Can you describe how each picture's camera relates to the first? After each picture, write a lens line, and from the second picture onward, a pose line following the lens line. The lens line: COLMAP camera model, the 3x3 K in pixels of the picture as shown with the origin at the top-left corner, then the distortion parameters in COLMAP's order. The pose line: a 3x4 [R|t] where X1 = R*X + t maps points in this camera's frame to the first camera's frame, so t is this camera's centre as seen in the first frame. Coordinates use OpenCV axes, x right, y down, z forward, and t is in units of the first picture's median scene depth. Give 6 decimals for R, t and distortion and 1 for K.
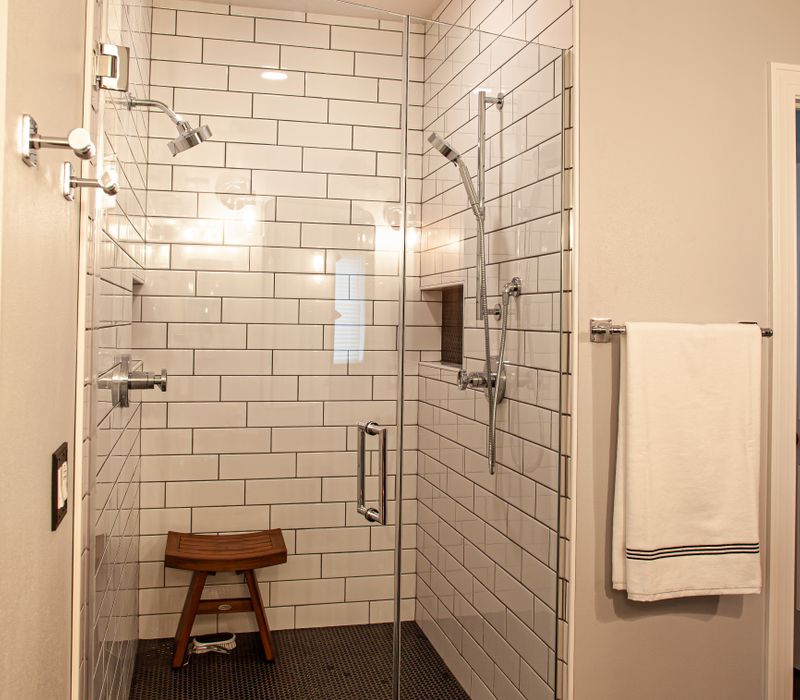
lens RADIAL K [[846.9, 0, 399.5], [0, 846.9, 300.8], [0, 0, 1]] dist [0.008888, -0.000052]
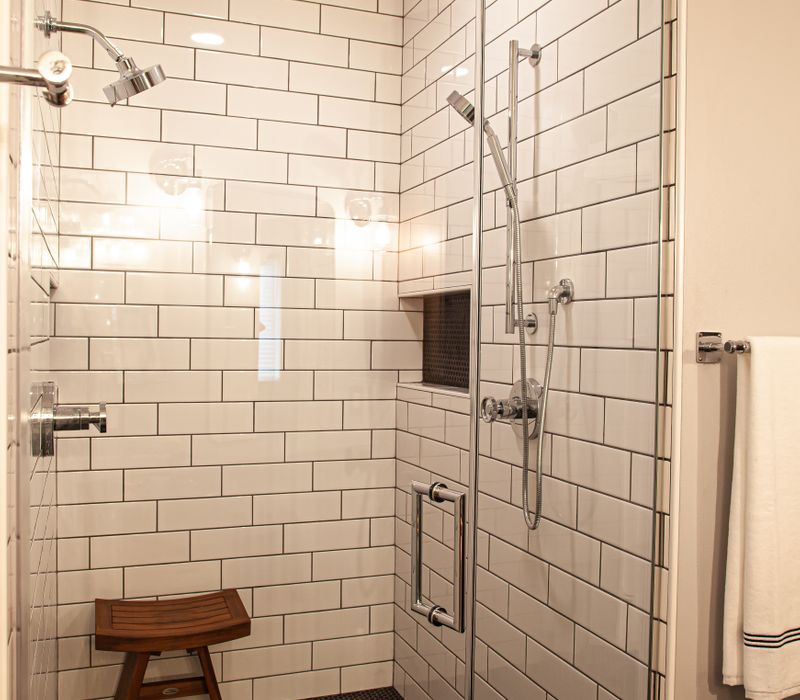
lens RADIAL K [[841.8, 0, 400.0], [0, 841.8, 350.0], [0, 0, 1]] dist [-0.016523, 0.009324]
pose [[0.992345, -0.003119, 0.123458, -0.105633], [-0.002194, 0.999078, 0.042881, 0.004654], [-0.123478, -0.042824, 0.991423, 0.239638]]
